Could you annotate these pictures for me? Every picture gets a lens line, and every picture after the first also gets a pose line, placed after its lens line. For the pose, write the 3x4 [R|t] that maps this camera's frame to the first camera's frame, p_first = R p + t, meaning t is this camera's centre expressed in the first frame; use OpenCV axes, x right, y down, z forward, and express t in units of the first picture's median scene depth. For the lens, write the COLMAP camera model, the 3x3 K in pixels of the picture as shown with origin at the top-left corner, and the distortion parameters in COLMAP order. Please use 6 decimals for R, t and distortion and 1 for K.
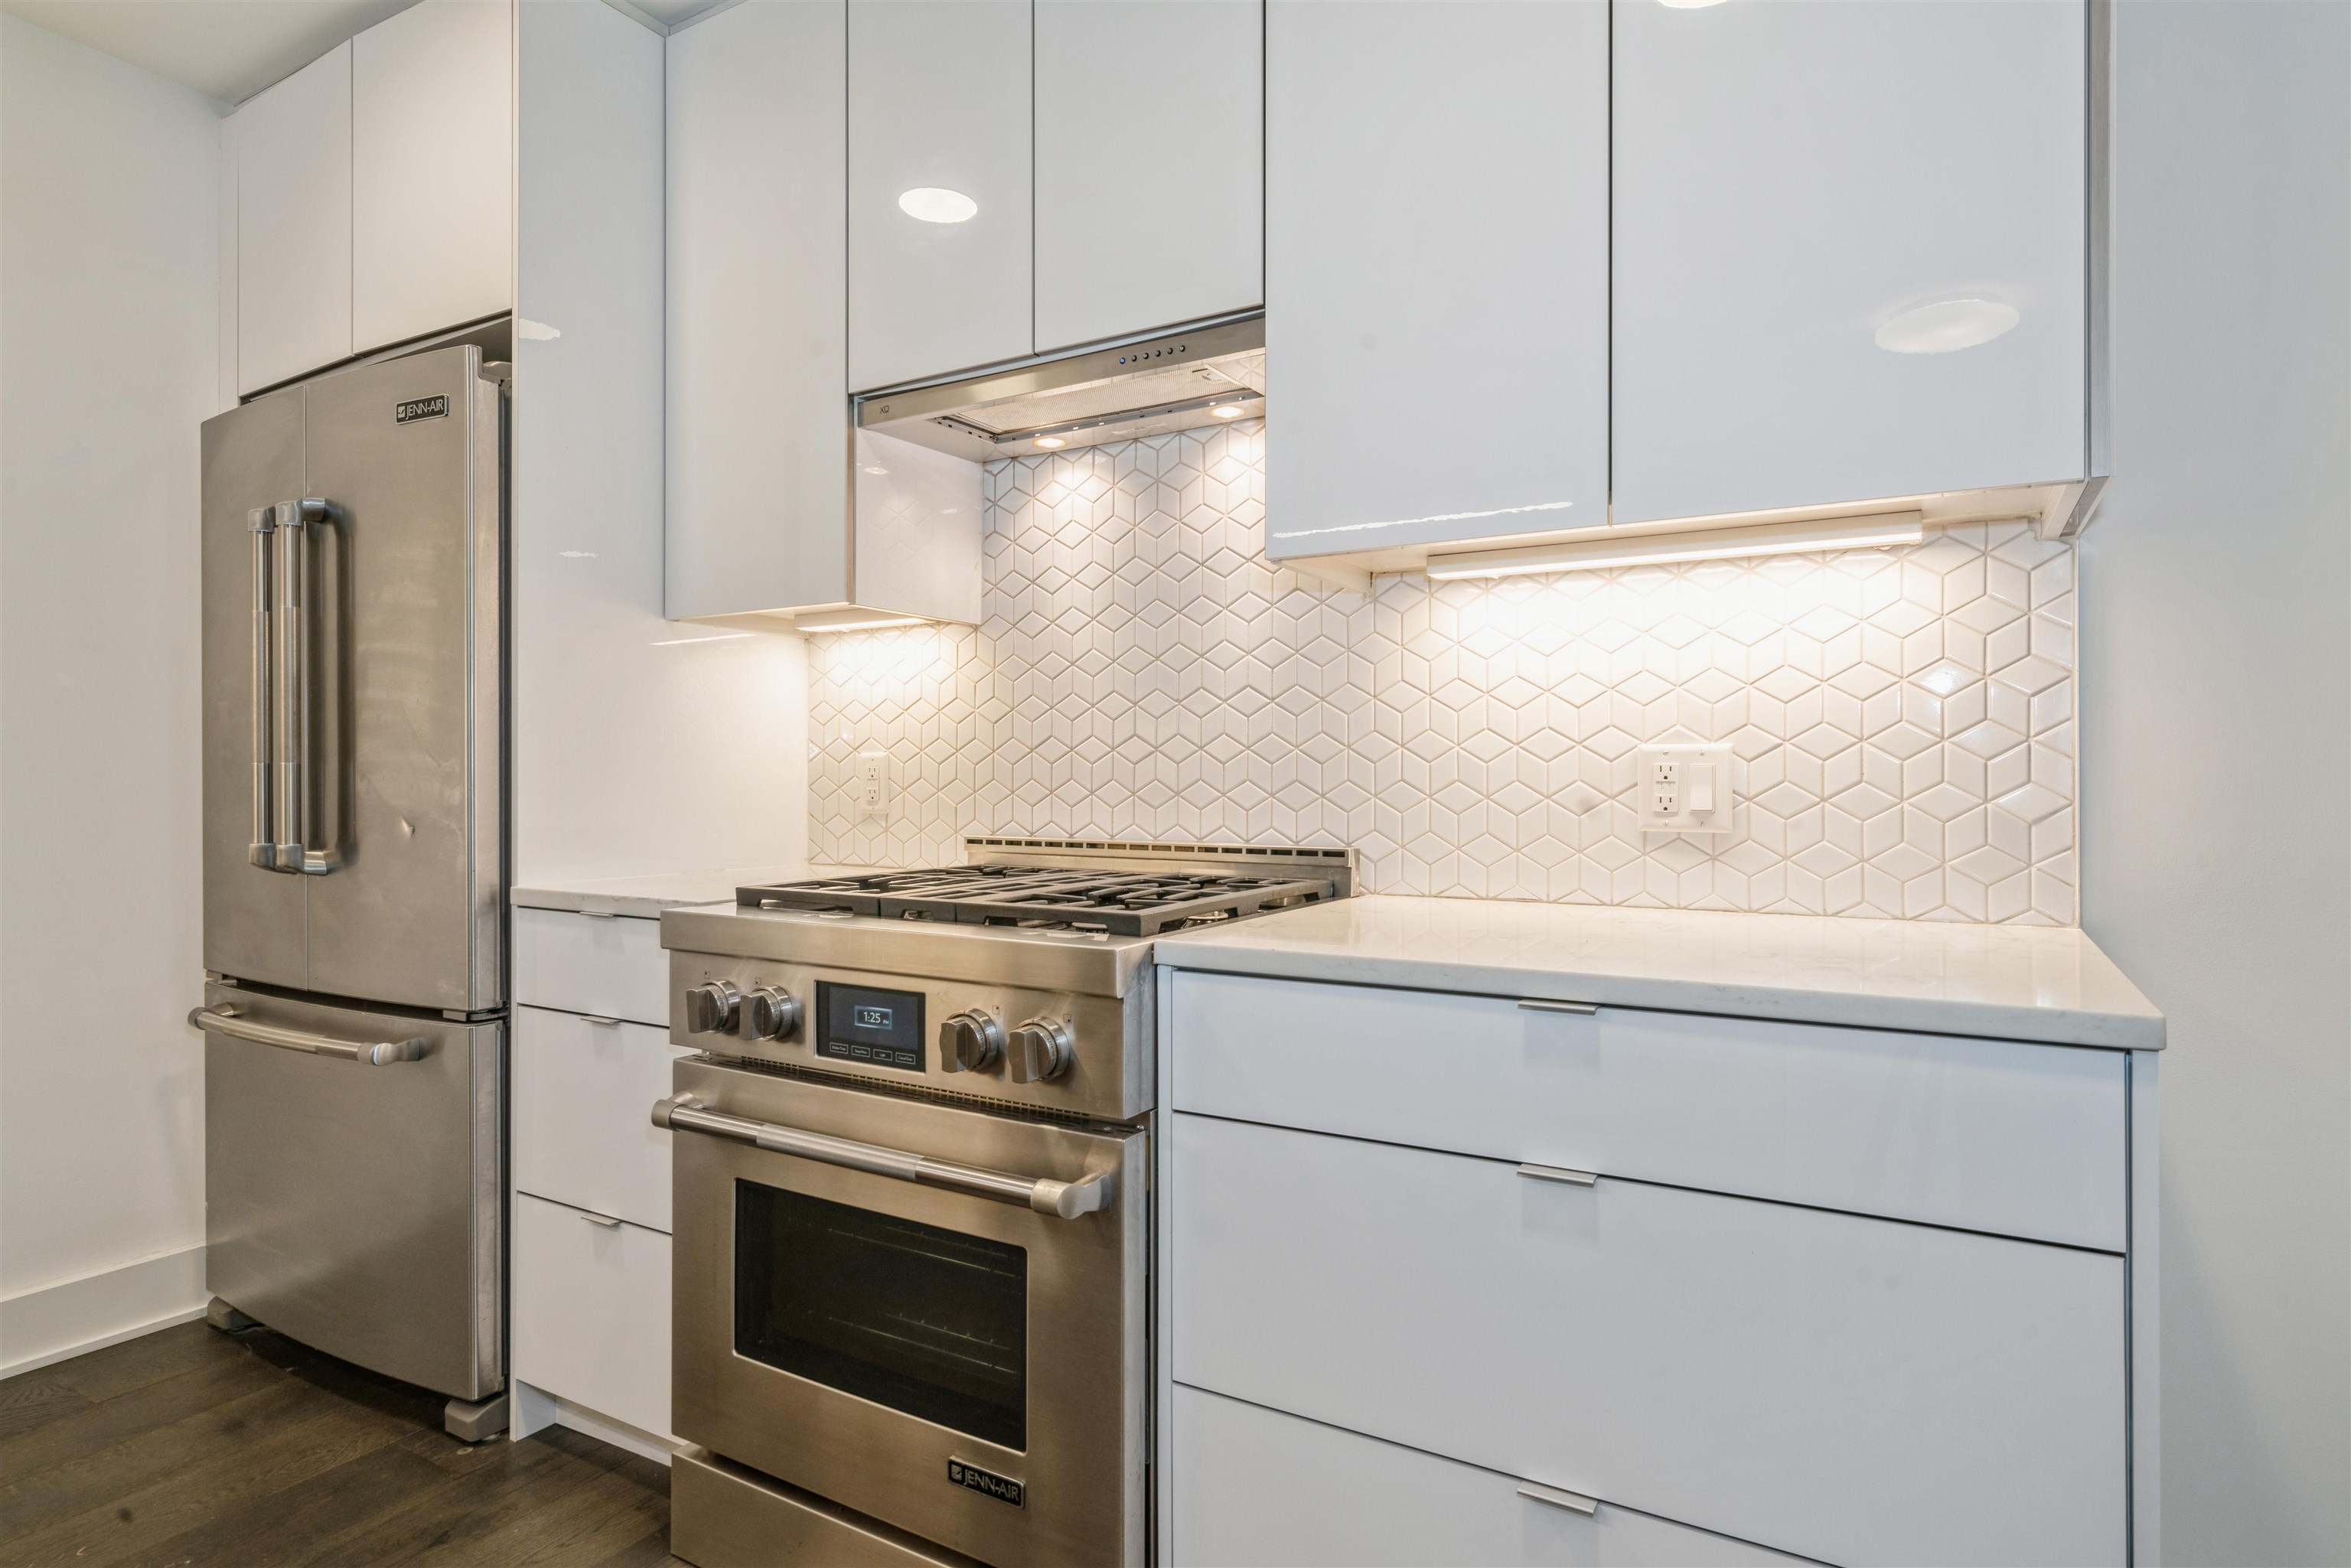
lens RADIAL K [[1266.9, 0, 1157.4], [0, 1266.9, 773.8], [0, 0, 1]] dist [-0.002422, -0.000720]
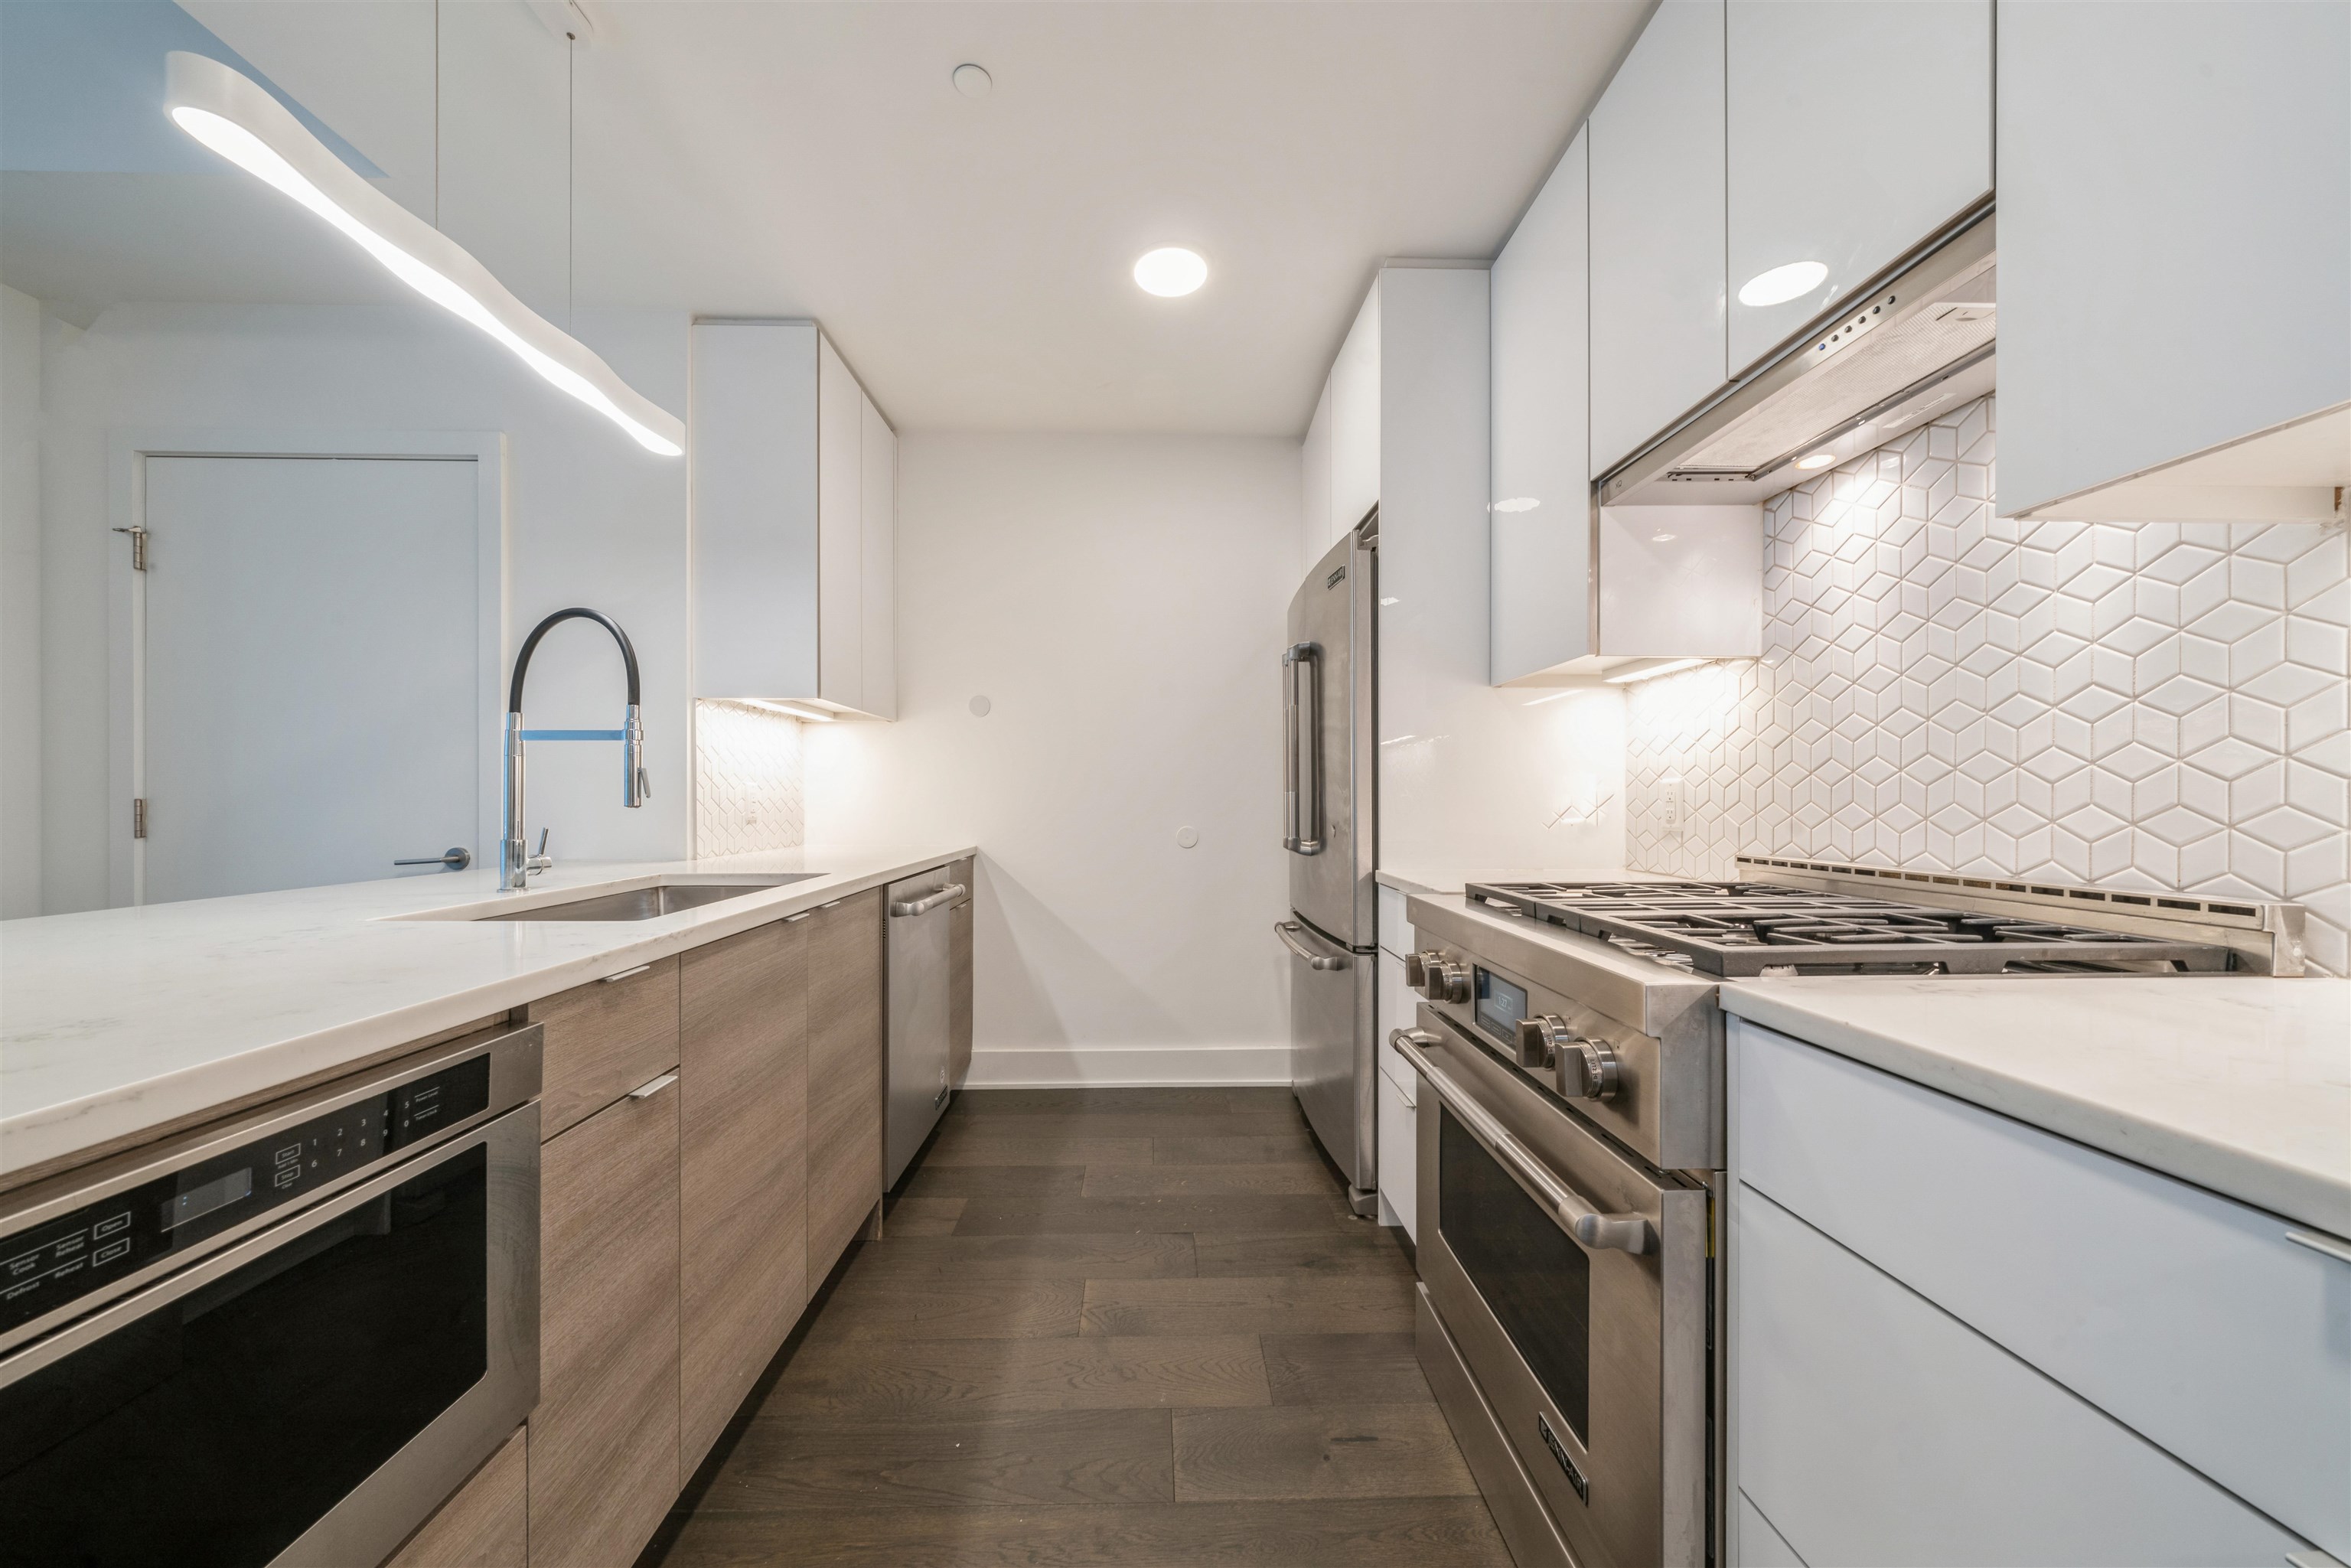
lens RADIAL K [[800.3, 0, 1167.5], [0, 800.3, 802.6], [0, 0, 1]] dist [-0.001101, -0.000061]
pose [[0.537715, 0.001818, -0.843124, 0.181710], [0.005006, 0.999973, 0.005349, -0.001040], [0.843112, -0.007097, 0.537692, 0.250623]]
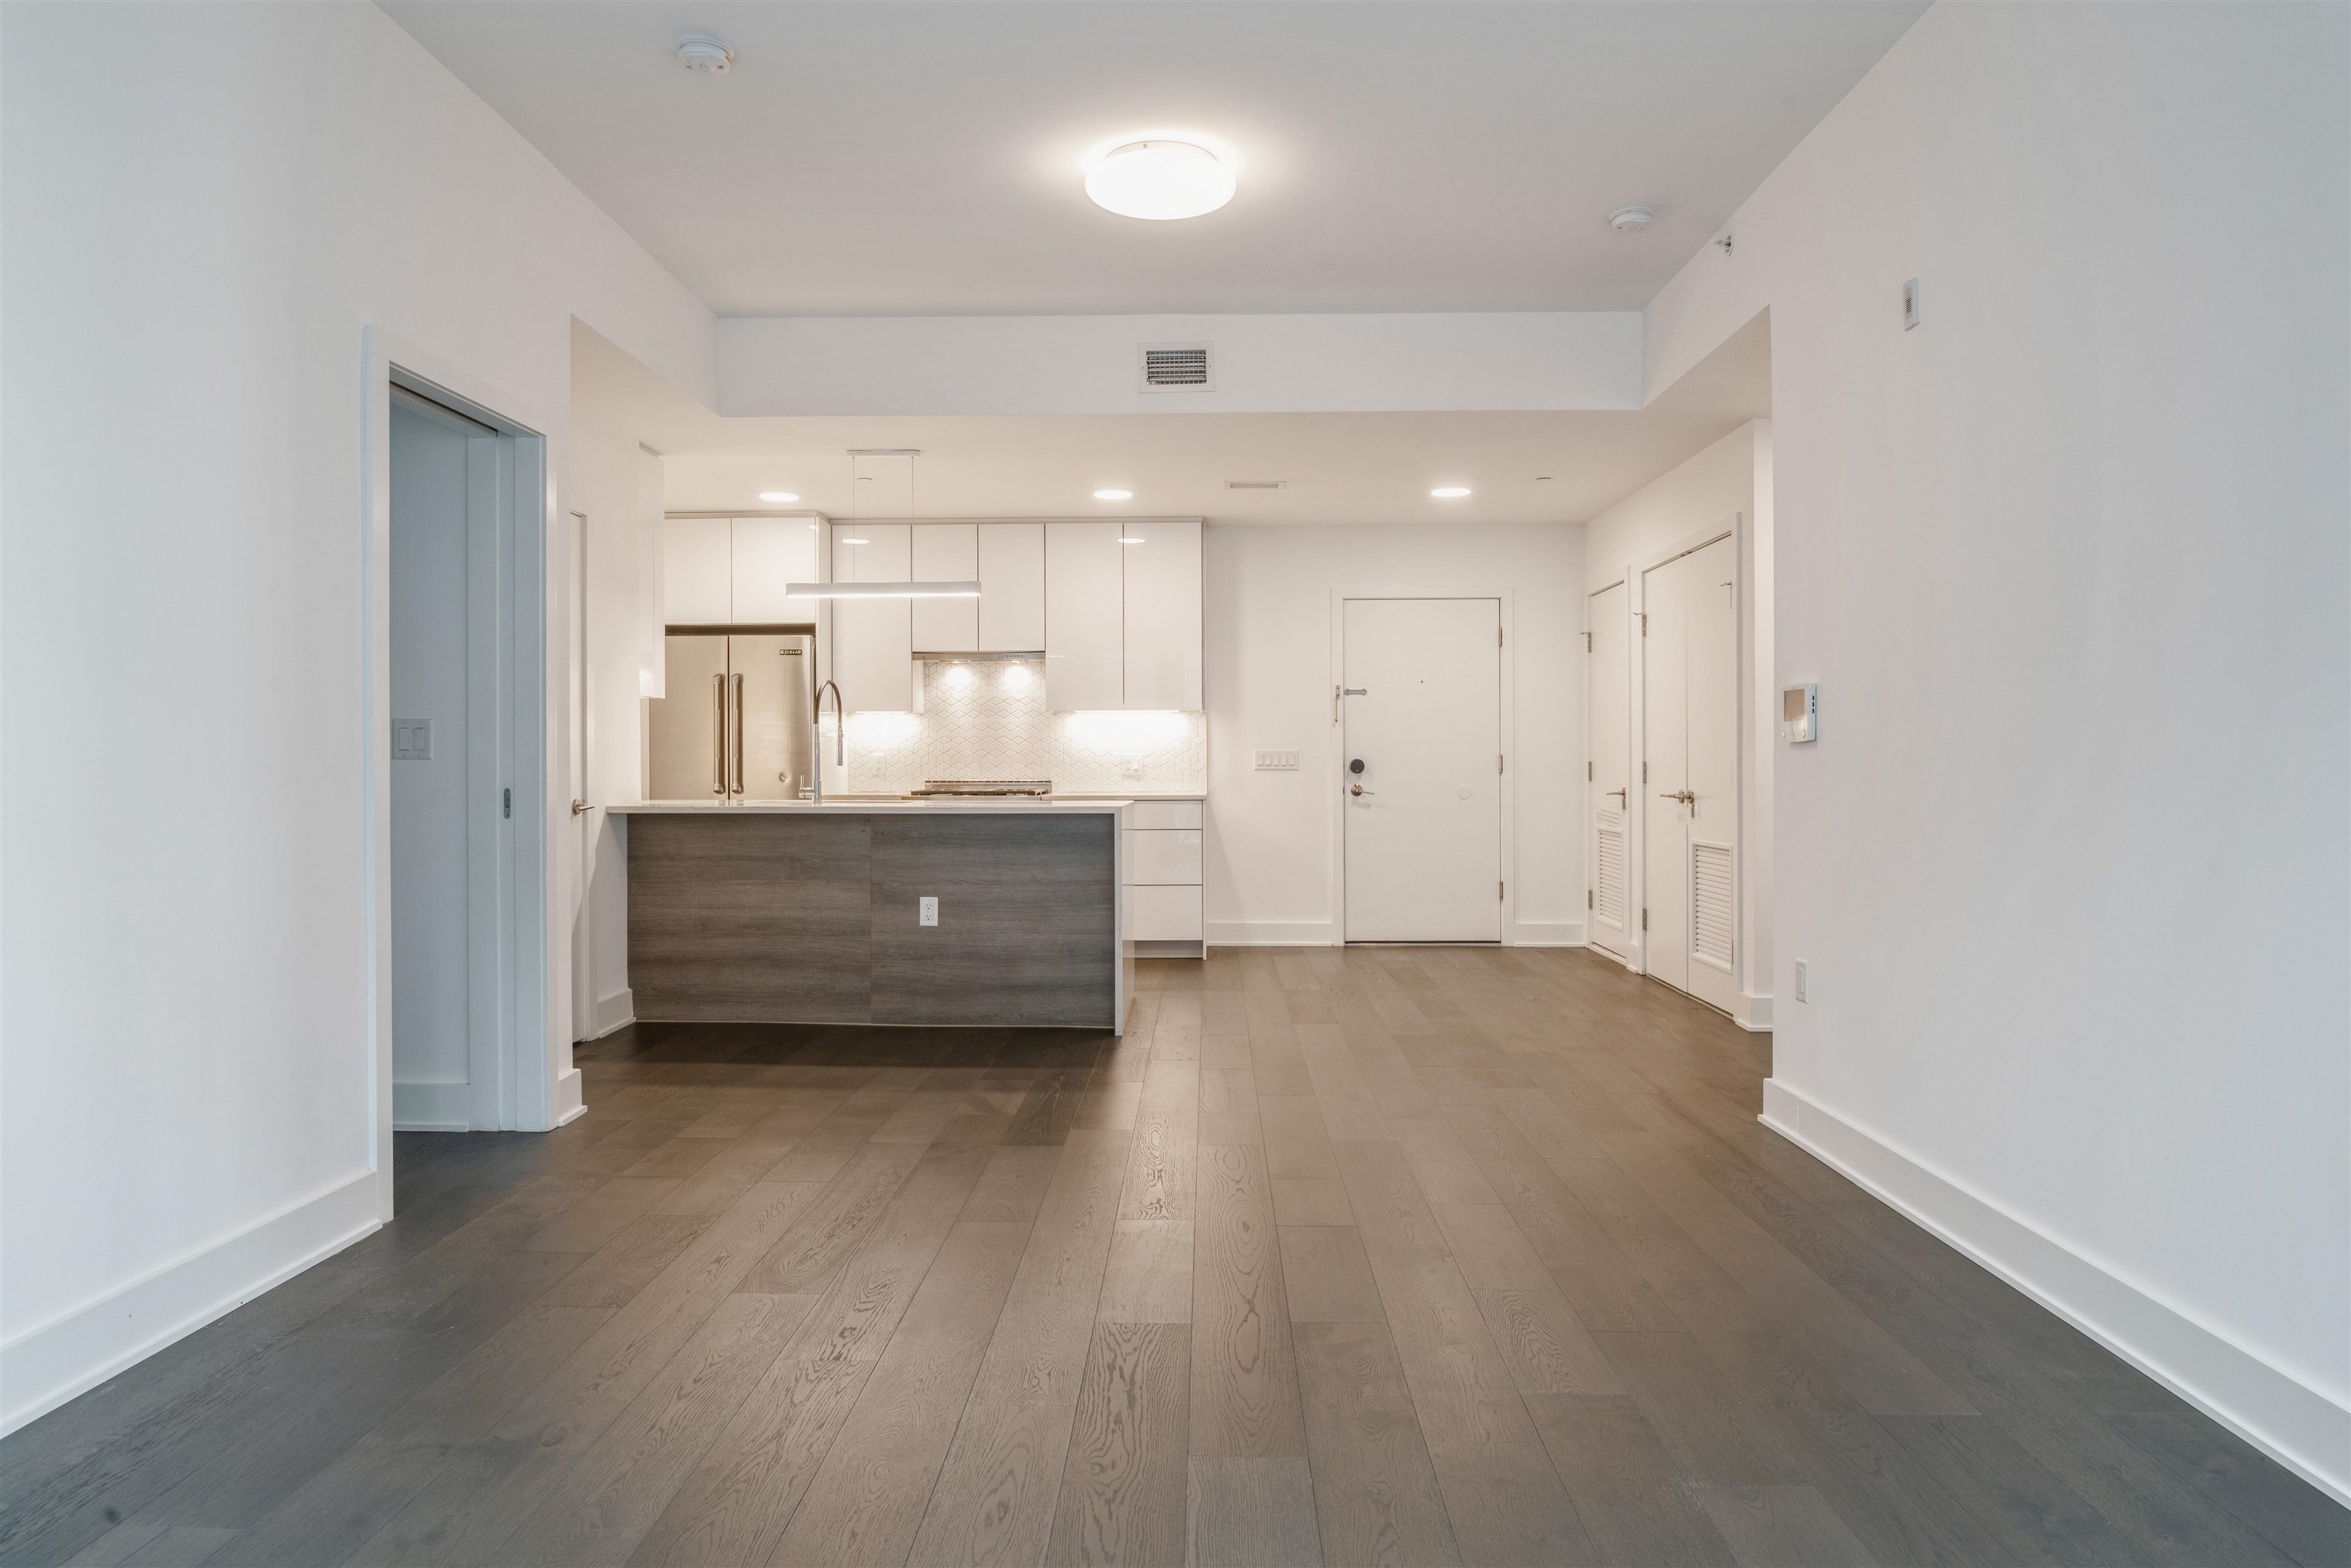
lens RADIAL K [[1432.5, 0, 1154.5], [0, 1432.5, 775.0], [0, 0, 1]] dist [-0.006113, -0.000150]
pose [[0.869482, -0.010112, 0.493862, -1.604773], [0.002005, 0.999854, 0.016942, -0.027841], [-0.493961, -0.013740, 0.869375, -2.729079]]
